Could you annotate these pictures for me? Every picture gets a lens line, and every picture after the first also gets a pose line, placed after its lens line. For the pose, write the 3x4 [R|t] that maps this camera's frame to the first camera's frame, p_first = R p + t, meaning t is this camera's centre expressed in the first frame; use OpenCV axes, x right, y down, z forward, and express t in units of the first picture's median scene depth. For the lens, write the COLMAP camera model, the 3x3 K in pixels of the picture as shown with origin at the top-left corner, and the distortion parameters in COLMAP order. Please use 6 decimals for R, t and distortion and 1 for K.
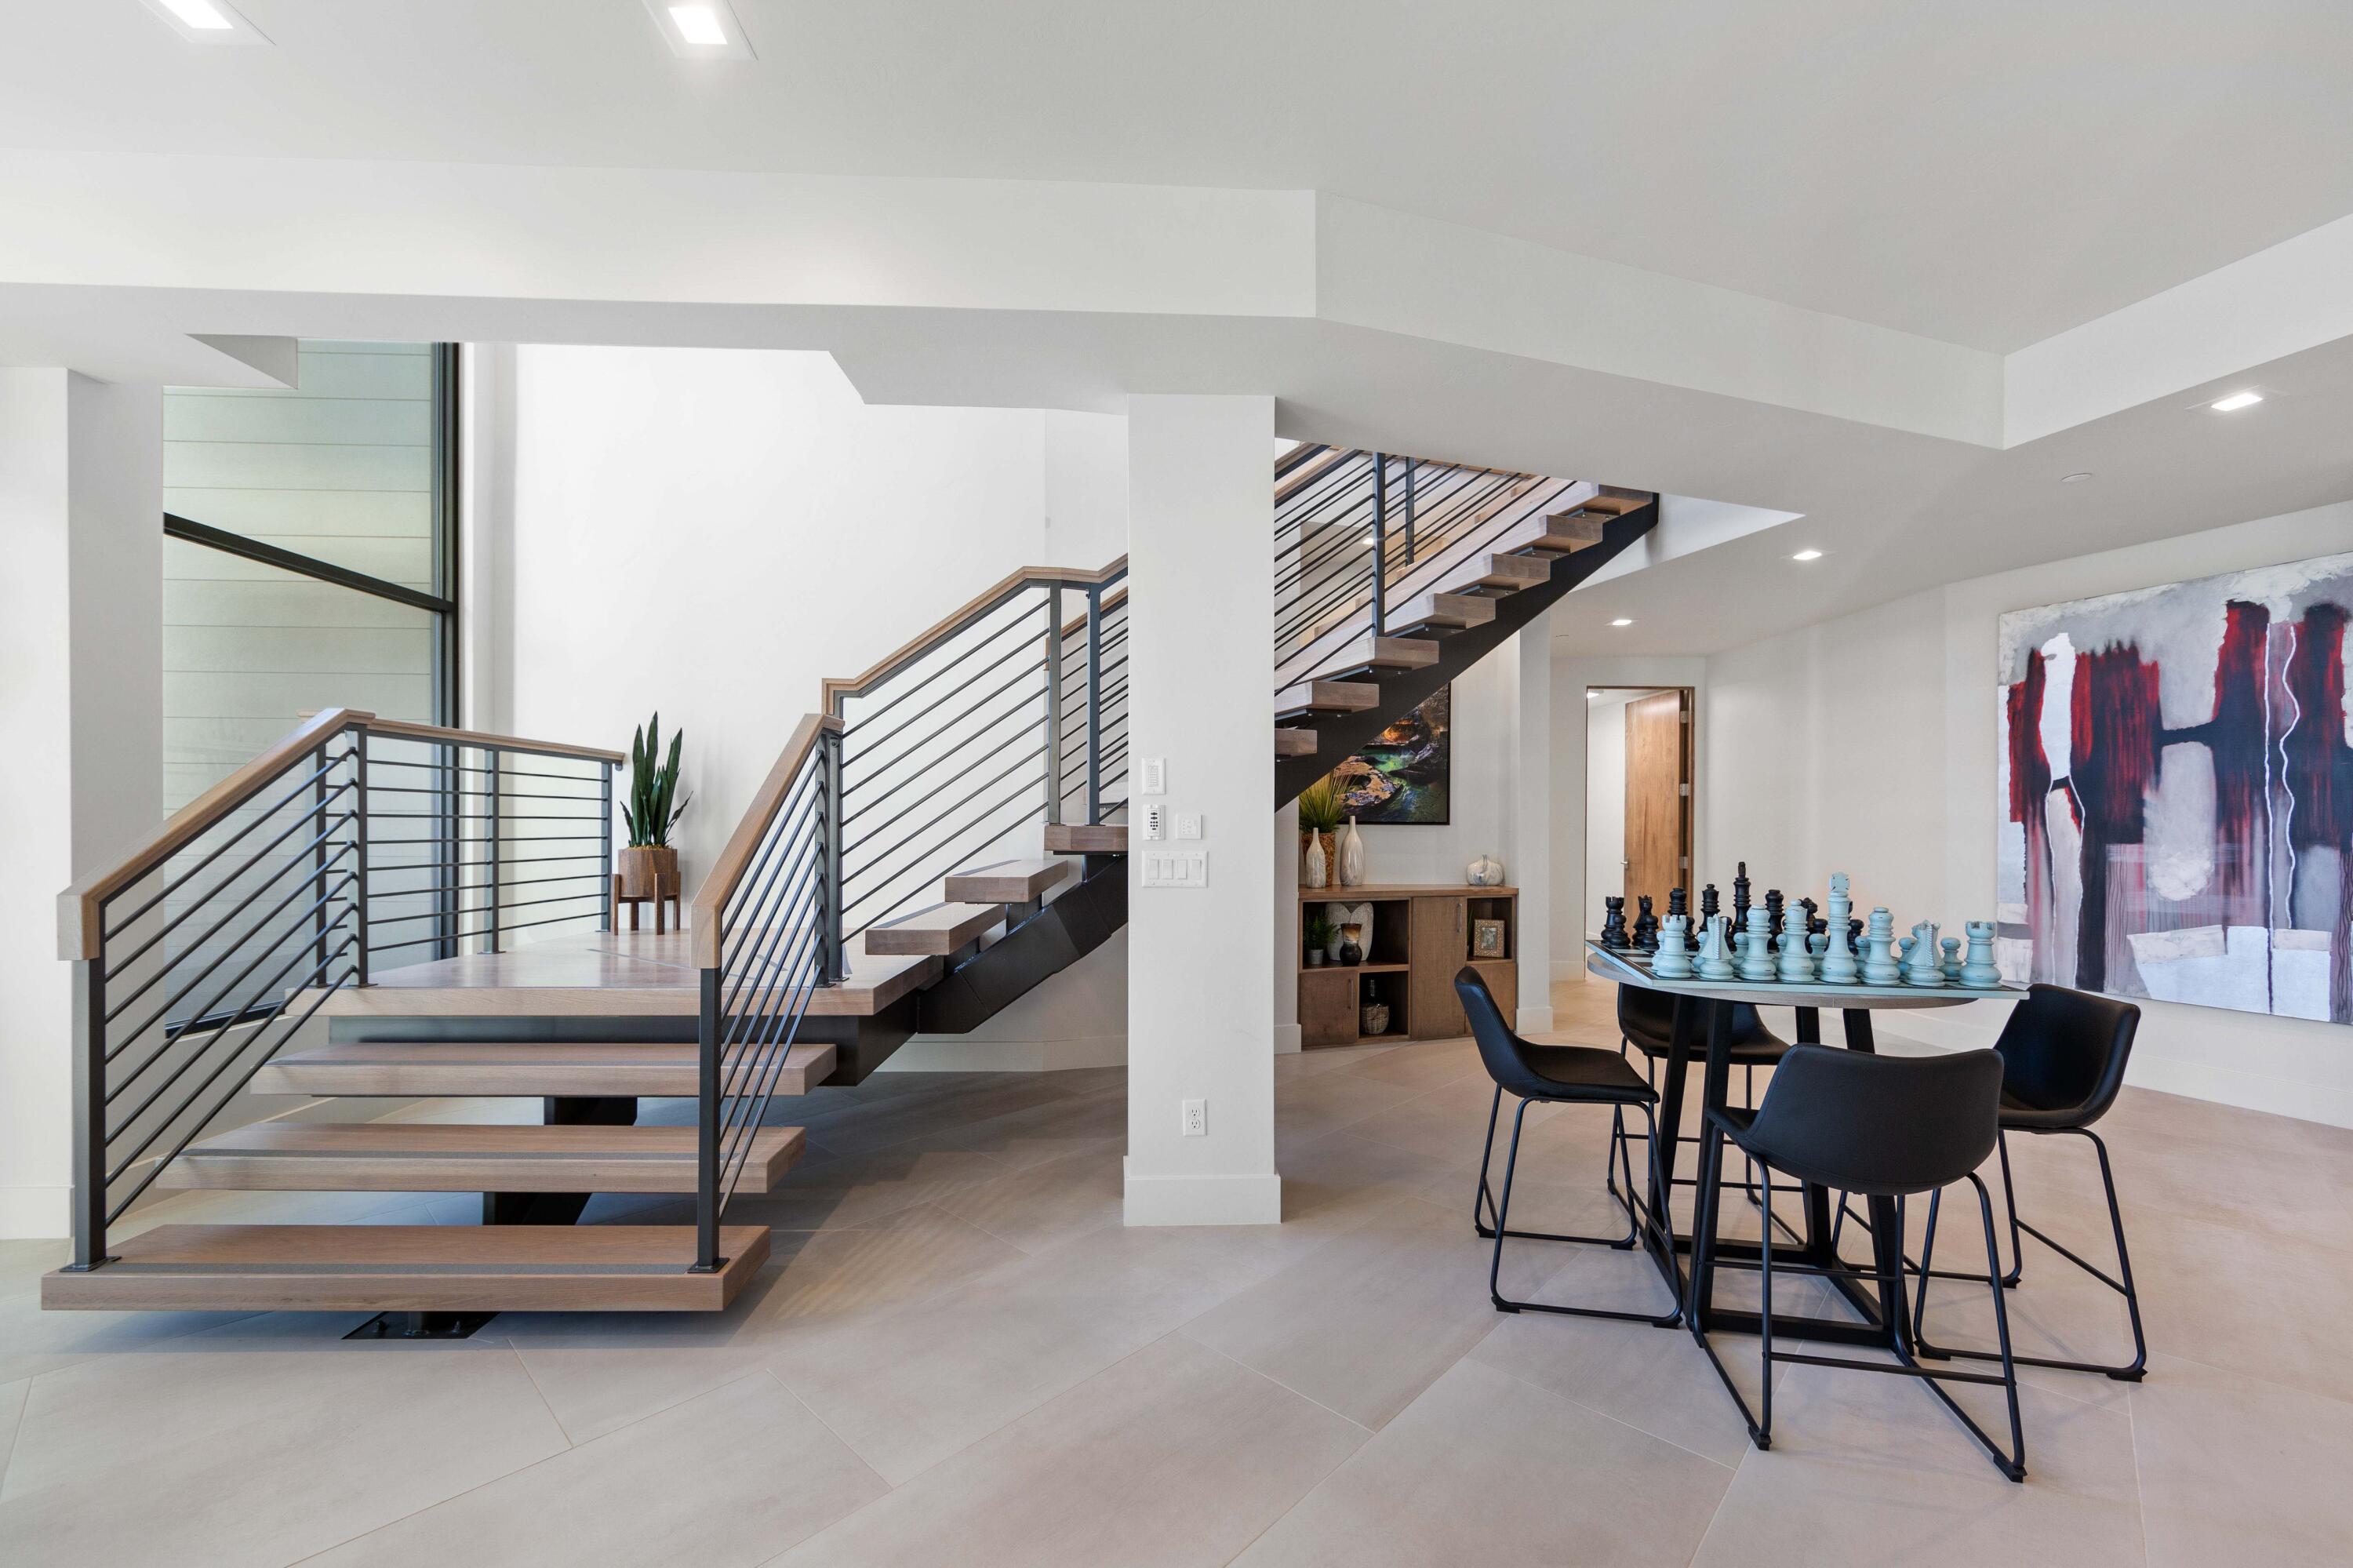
lens RADIAL K [[946.0, 0, 1180.2], [0, 946.0, 829.5], [0, 0, 1]] dist [-0.003421, -0.000472]
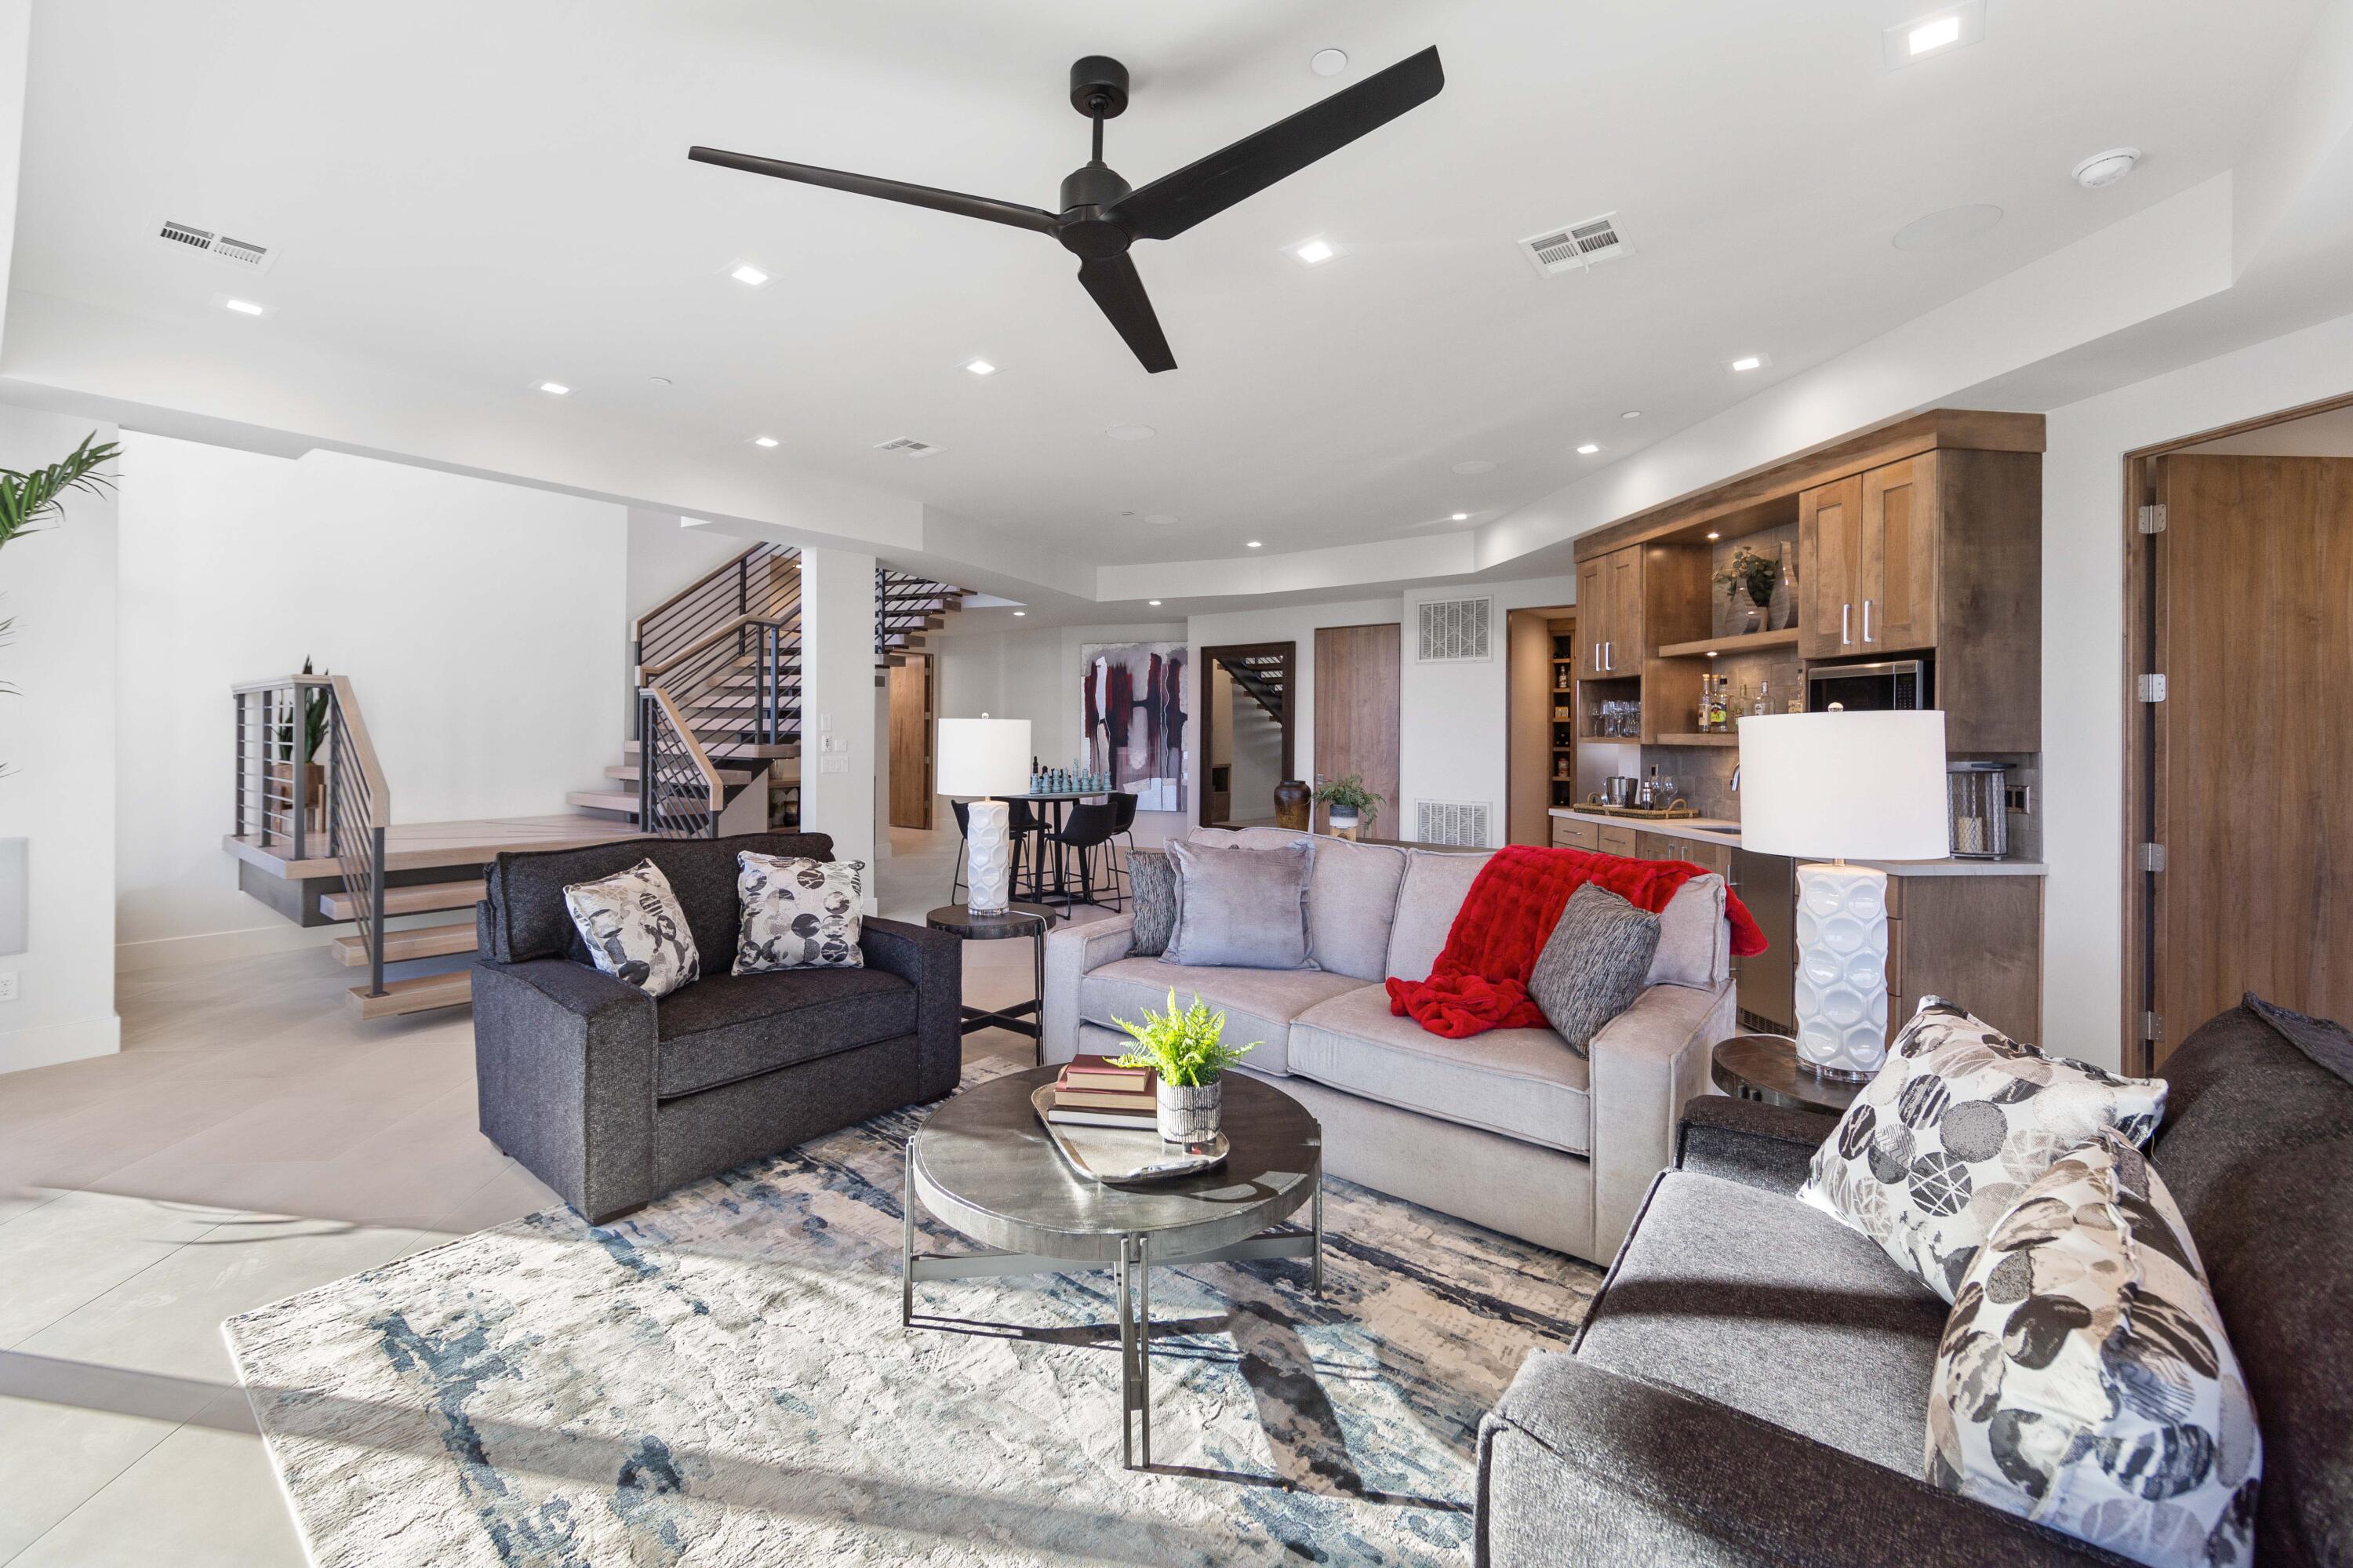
lens RADIAL K [[936.3, 0, 1186.4], [0, 936.3, 797.8], [0, 0, 1]] dist [-0.000995, -0.000145]
pose [[0.636084, -0.052648, 0.769821, -0.557845], [-0.000636, 0.997633, 0.068754, -0.014901], [-0.771619, -0.044223, 0.634546, -0.489844]]
